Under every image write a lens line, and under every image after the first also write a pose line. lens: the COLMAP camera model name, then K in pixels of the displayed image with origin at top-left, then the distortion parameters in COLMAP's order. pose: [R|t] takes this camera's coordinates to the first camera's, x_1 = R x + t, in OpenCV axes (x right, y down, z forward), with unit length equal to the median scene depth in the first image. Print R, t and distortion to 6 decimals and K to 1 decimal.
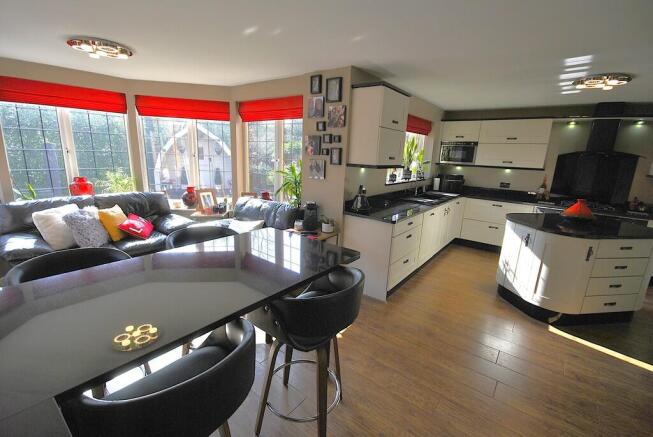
lens RADIAL K [[290.7, 0, 326.5], [0, 290.7, 218.5], [0, 0, 1]] dist [0.015305, -0.014347]
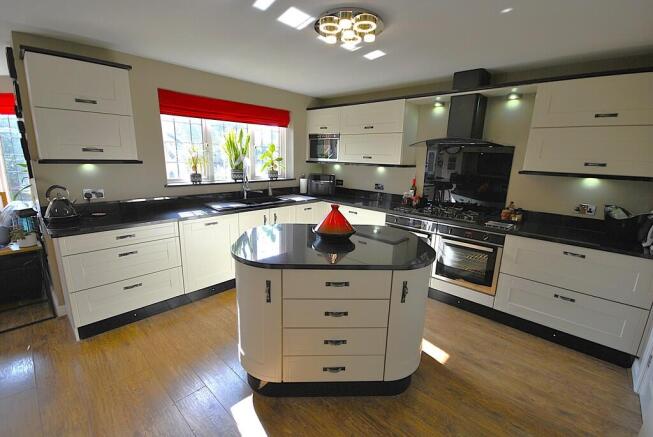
lens RADIAL K [[290.7, 0, 326.5], [0, 290.7, 218.5], [0, 0, 1]] dist [0.015305, -0.014347]
pose [[0.990369, 0.011867, -0.137943, 0.858177], [-0.011920, 0.999929, 0.000447, -0.038613], [0.137938, 0.001201, 0.990440, 0.281122]]
